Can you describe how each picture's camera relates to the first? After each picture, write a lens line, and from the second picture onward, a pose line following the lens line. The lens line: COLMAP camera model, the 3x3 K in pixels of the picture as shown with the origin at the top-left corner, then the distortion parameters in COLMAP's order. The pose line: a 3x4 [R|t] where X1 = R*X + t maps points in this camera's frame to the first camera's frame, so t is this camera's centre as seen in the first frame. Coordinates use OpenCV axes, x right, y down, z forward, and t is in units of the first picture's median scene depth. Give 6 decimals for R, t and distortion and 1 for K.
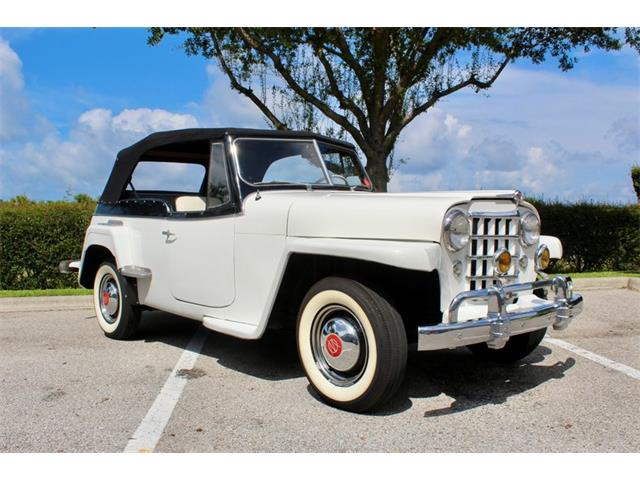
lens RADIAL K [[611.9, 0, 318.9], [0, 611.9, 246.5], [0, 0, 1]] dist [-0.086067, 0.000000]
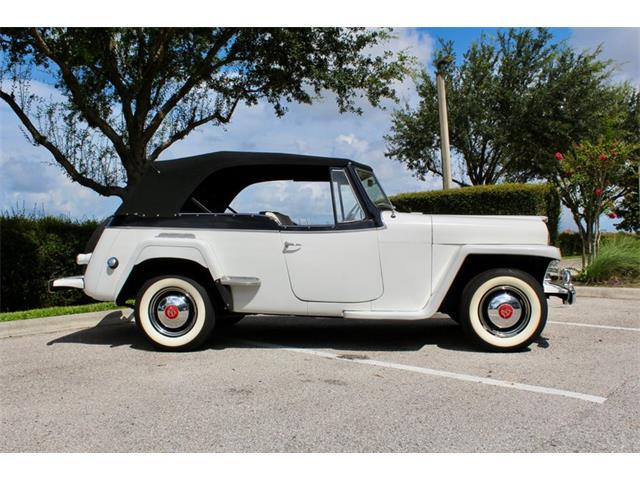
lens RADIAL K [[611.9, 0, 320.1], [0, 611.9, 243.3], [0, 0, 1]] dist [-0.086067, 0.000000]
pose [[0.741682, -0.001543, 0.670750, -1.085677], [0.030813, 0.999020, -0.031774, 0.016956], [-0.670044, 0.044234, 0.741003, 0.123150]]
